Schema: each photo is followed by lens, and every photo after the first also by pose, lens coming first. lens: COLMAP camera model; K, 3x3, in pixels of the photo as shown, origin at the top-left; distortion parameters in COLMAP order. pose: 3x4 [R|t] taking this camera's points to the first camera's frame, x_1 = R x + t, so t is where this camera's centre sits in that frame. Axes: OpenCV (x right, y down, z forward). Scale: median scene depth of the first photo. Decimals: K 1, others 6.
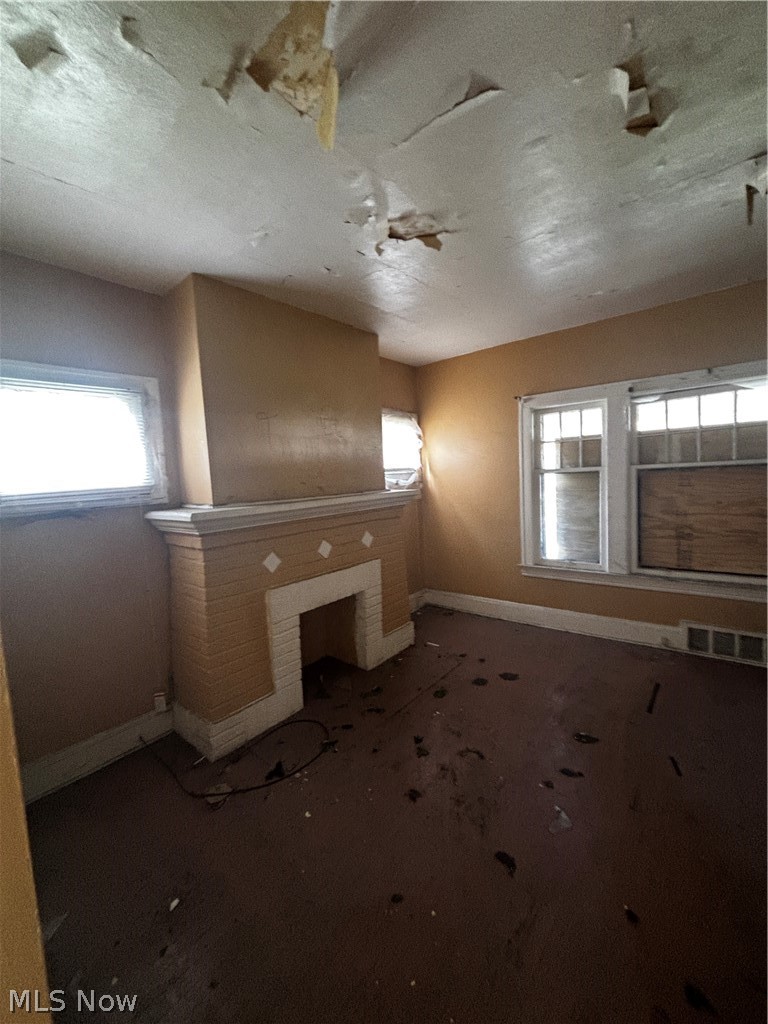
lens RADIAL K [[416.7, 0, 386.4], [0, 416.7, 509.8], [0, 0, 1]] dist [-0.003079, 0.001703]
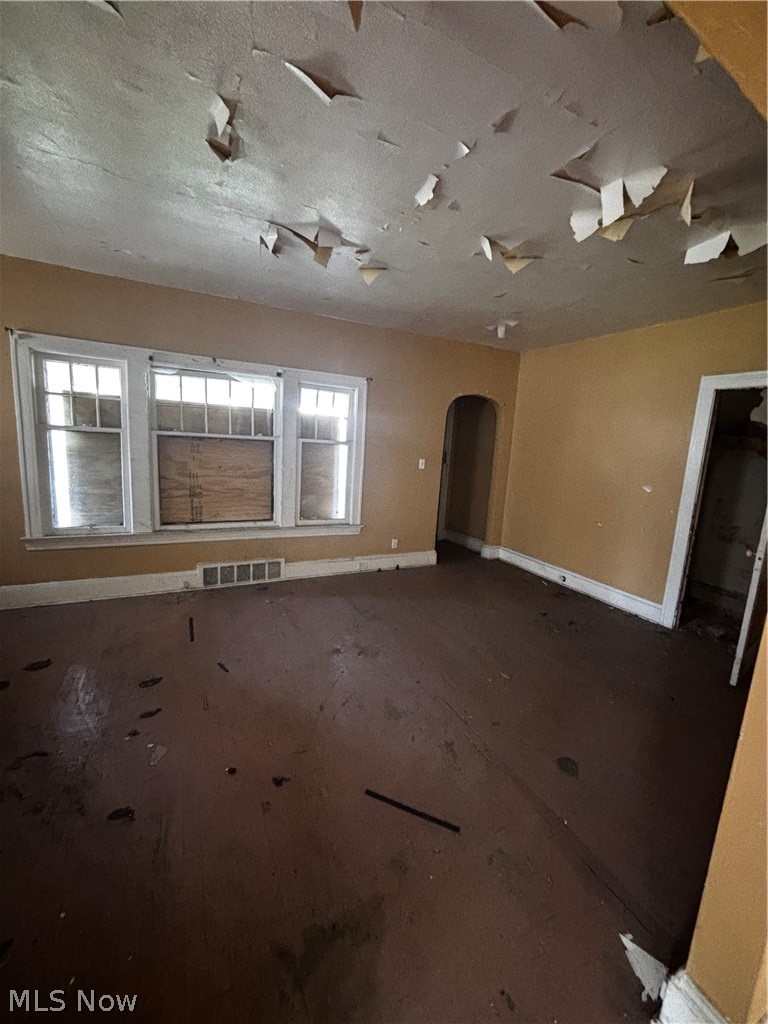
lens RADIAL K [[416.7, 0, 380.8], [0, 416.7, 509.9], [0, 0, 1]] dist [-0.003079, 0.001703]
pose [[0.420036, -0.072462, 0.904610, -0.147802], [-0.001749, 0.996741, 0.080654, 0.009259], [-0.907506, -0.035460, 0.418540, 0.012363]]
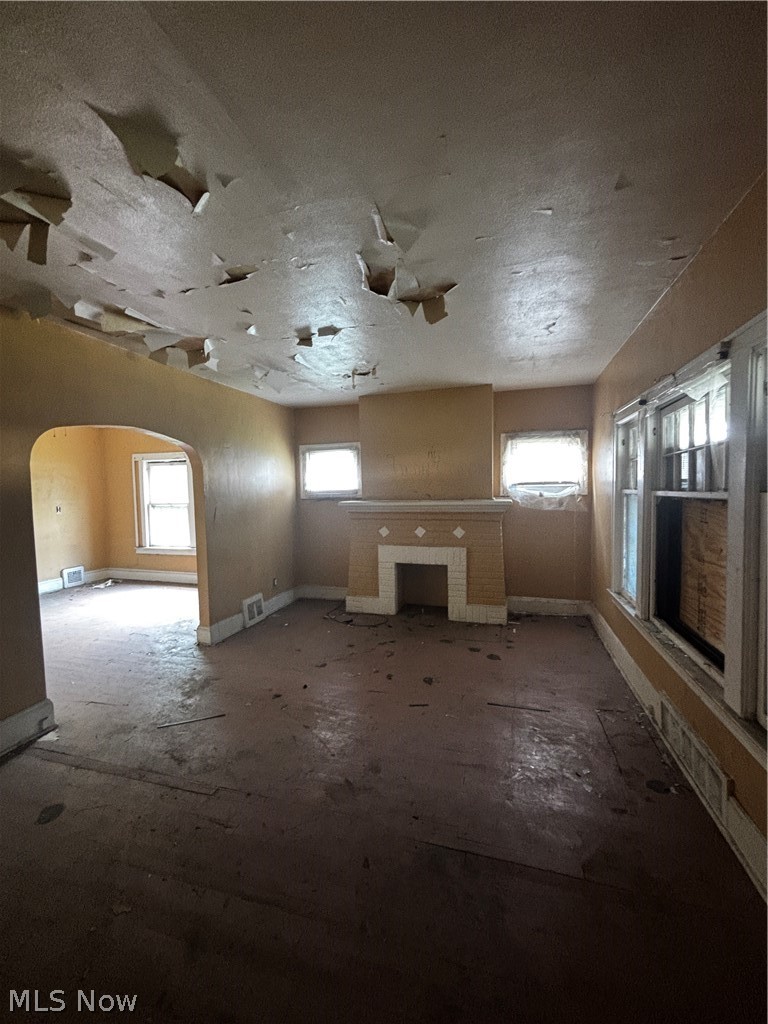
lens RADIAL K [[416.7, 0, 381.1], [0, 416.7, 511.7], [0, 0, 1]] dist [-0.003079, 0.001703]
pose [[0.381547, 0.101824, -0.918724, 1.133452], [-0.082997, 0.993673, 0.075661, -0.084681], [0.920616, 0.047383, 0.387585, 0.176758]]
